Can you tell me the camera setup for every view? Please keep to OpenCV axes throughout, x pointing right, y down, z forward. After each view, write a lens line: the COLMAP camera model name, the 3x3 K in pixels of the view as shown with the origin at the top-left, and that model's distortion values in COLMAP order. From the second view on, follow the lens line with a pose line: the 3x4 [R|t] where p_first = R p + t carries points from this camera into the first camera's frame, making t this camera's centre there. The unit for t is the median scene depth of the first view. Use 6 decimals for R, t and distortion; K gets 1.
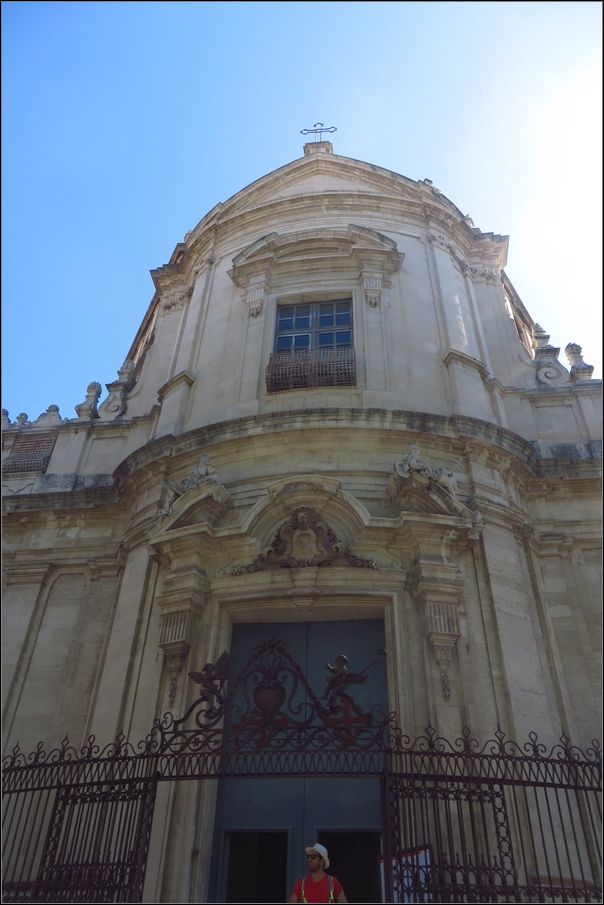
lens RADIAL K [[690.1, 0, 302.0], [0, 690.1, 452.5], [0, 0, 1]] dist [-0.002964, 0.000974]
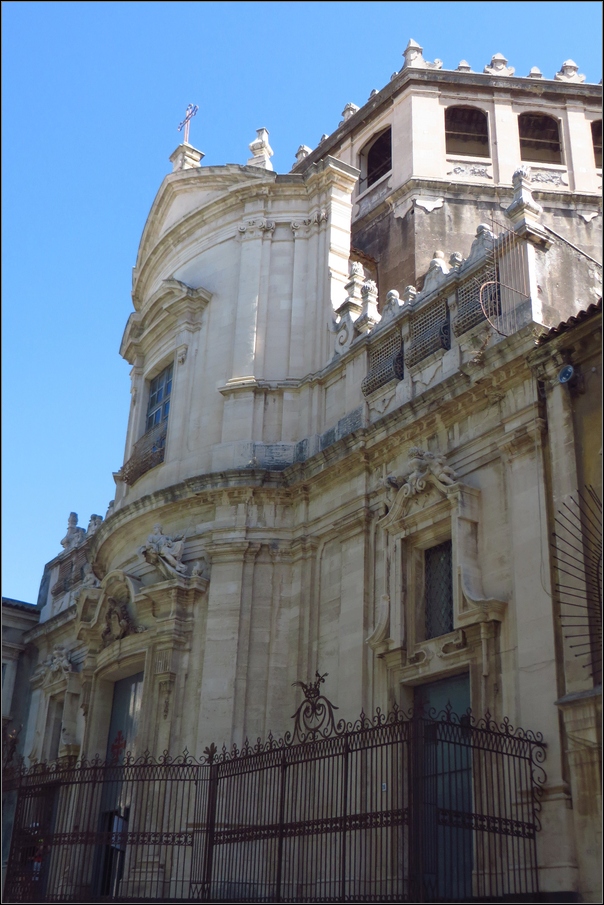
lens RADIAL K [[1043.4, 0, 302.0], [0, 1043.4, 452.5], [0, 0, 1]] dist [0.009790, 0.009980]
pose [[0.658199, -0.325368, -0.678904, 1.605556], [0.473948, 0.879738, 0.037875, -0.068711], [0.584934, -0.346694, 0.733250, -0.210199]]
